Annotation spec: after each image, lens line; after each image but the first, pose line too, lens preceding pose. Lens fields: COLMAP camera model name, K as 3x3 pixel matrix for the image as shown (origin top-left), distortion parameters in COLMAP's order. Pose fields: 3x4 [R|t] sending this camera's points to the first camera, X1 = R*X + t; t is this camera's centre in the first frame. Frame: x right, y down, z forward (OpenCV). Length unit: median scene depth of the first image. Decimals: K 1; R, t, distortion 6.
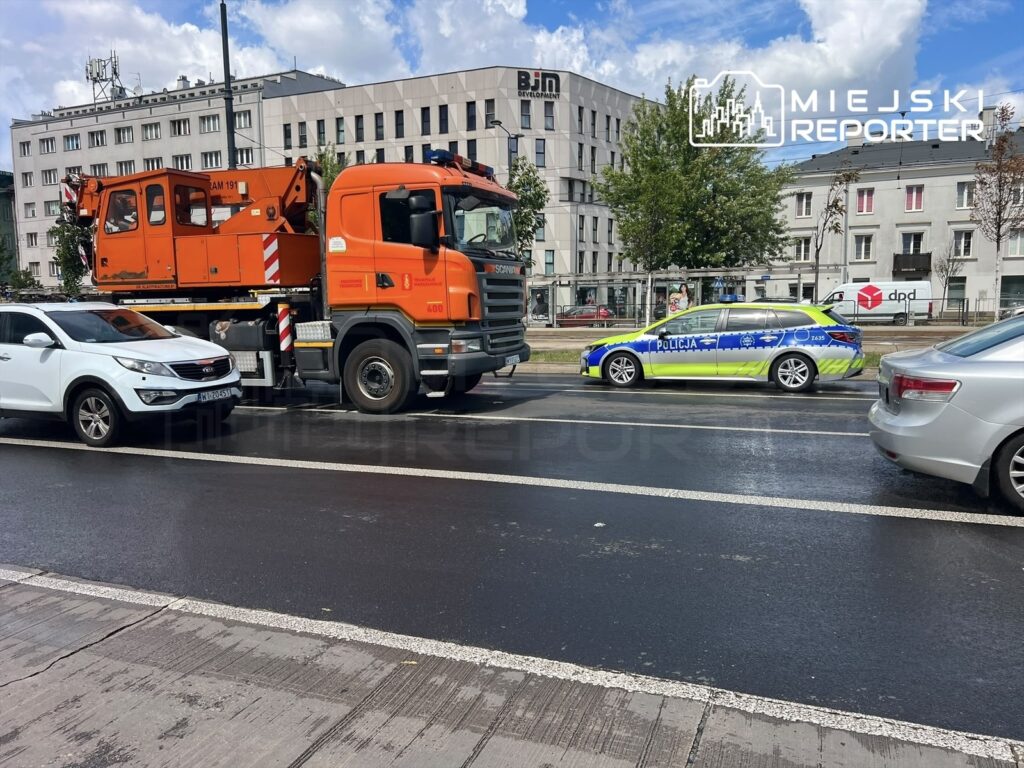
lens RADIAL K [[781.8, 0, 510.0], [0, 781.8, 353.5], [0, 0, 1]] dist [0.016131, 0.000896]
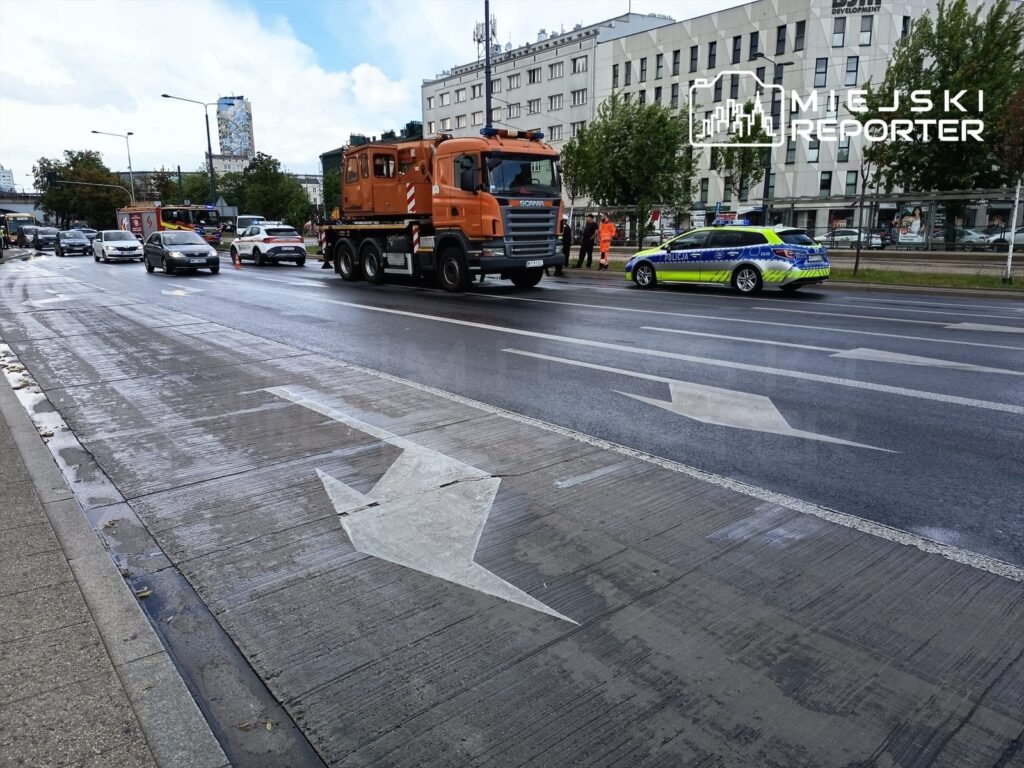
lens RADIAL K [[698.7, 0, 512.0], [0, 698.7, 384.0], [0, 0, 1]] dist [0.040203, -0.043441]
pose [[0.890298, 0.107040, -0.442618, 0.183523], [-0.035567, 0.985357, 0.166752, 0.004550], [0.453986, -0.132716, 0.881069, -0.087423]]
